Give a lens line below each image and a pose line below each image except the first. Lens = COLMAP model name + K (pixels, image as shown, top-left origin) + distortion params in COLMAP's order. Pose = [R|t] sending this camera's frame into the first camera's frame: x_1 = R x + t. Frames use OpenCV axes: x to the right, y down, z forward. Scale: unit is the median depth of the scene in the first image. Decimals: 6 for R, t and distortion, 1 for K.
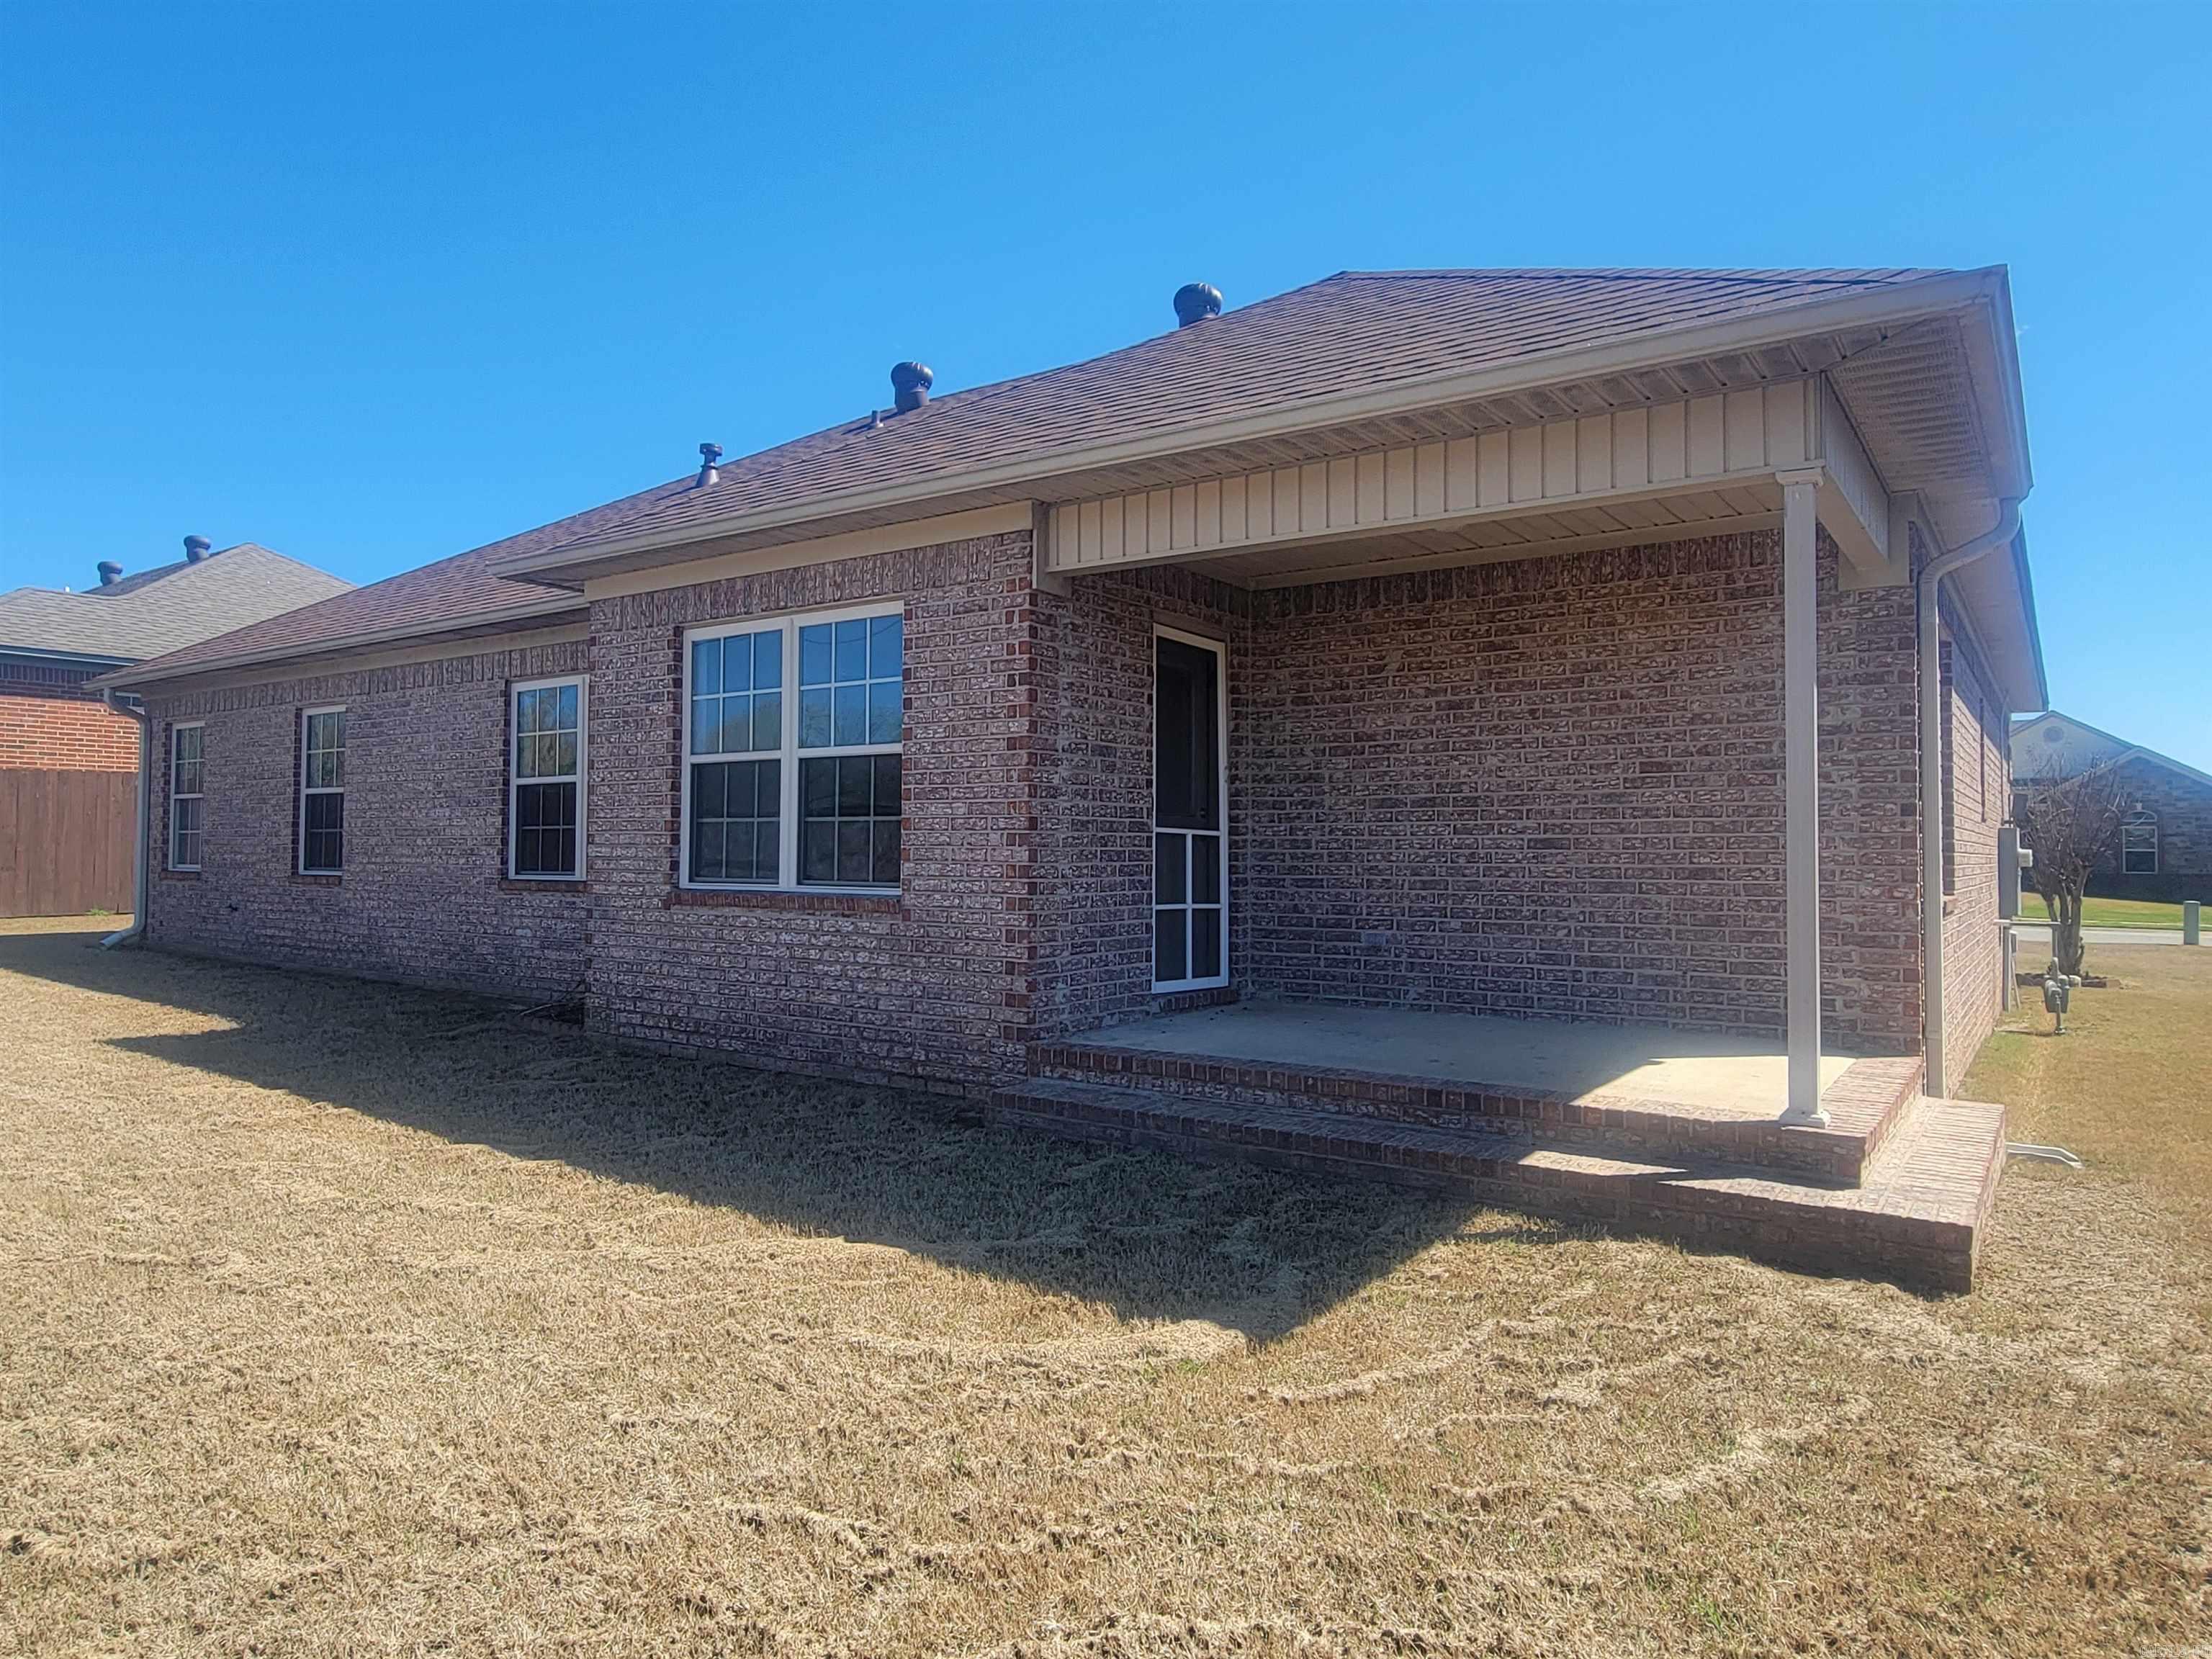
lens RADIAL K [[898.6, 0, 1095.9], [0, 898.6, 810.6], [0, 0, 1]] dist [0.000222, -0.000365]
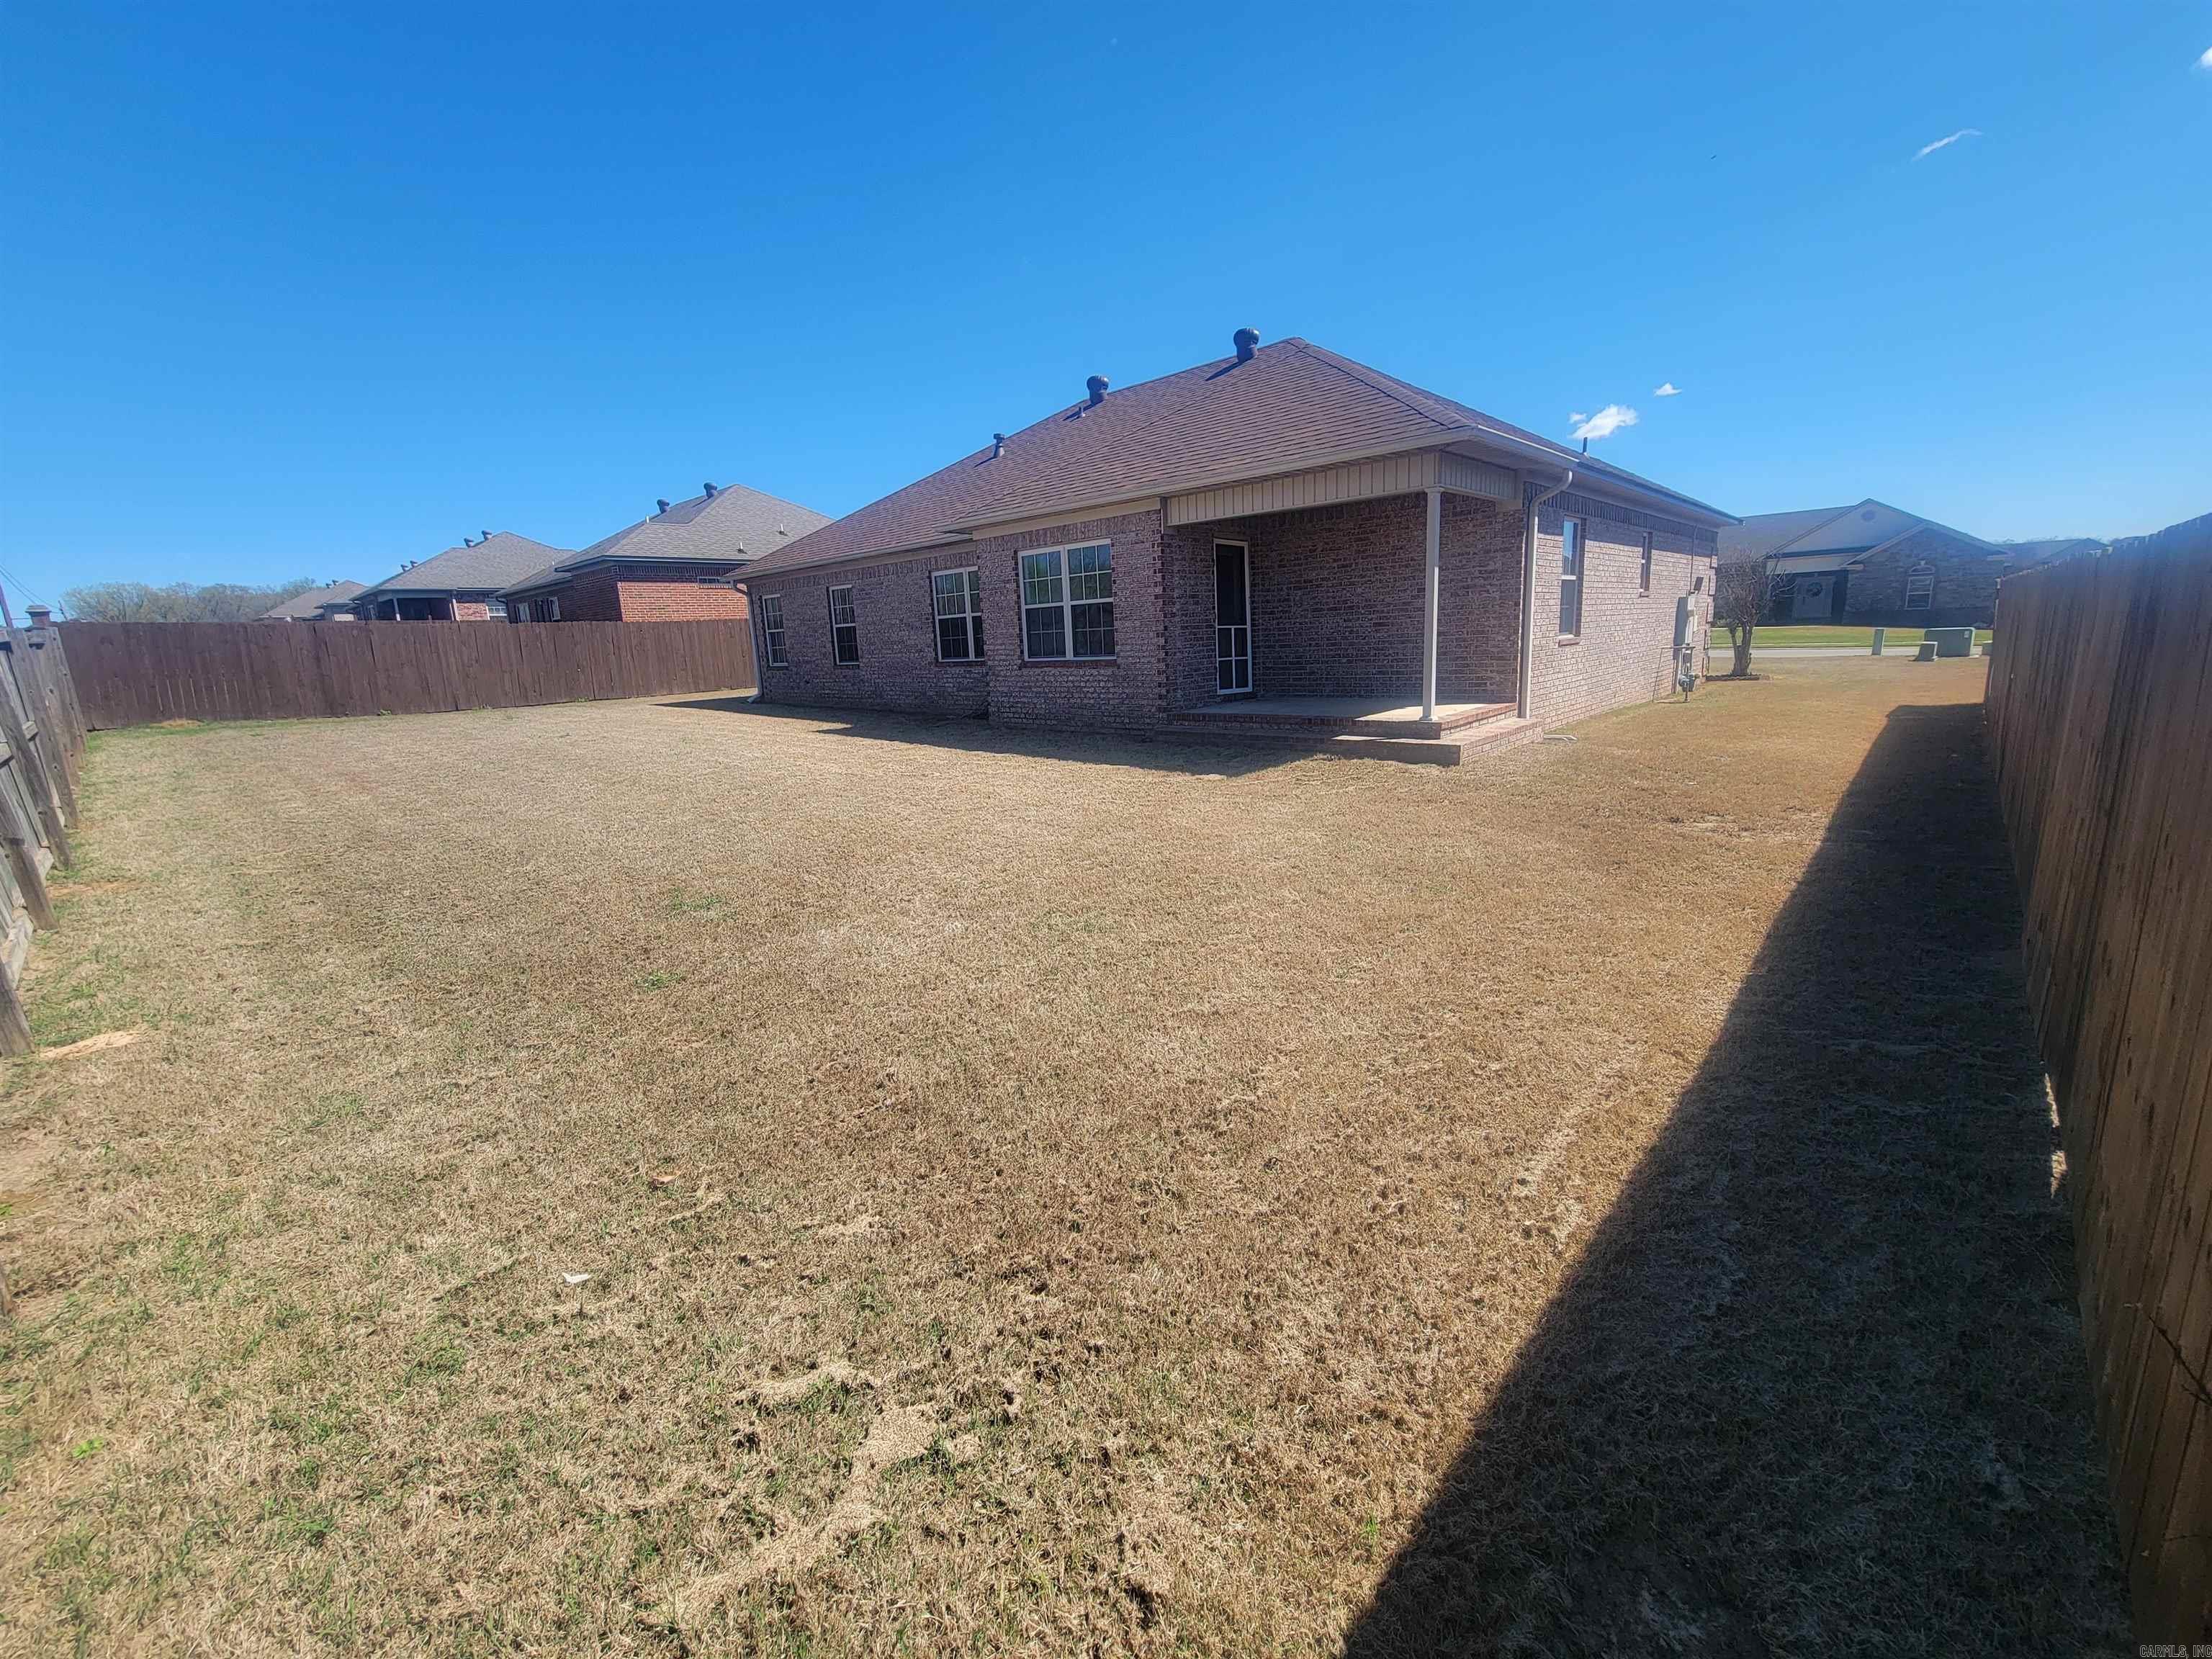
lens RADIAL K [[898.6, 0, 1095.9], [0, 898.6, 810.6], [0, 0, 1]] dist [0.000222, -0.000365]
pose [[0.981936, -0.016312, -0.188510, 0.185796], [0.062603, 0.968175, 0.242319, -0.102941], [0.178558, -0.249743, 0.951707, -1.430399]]
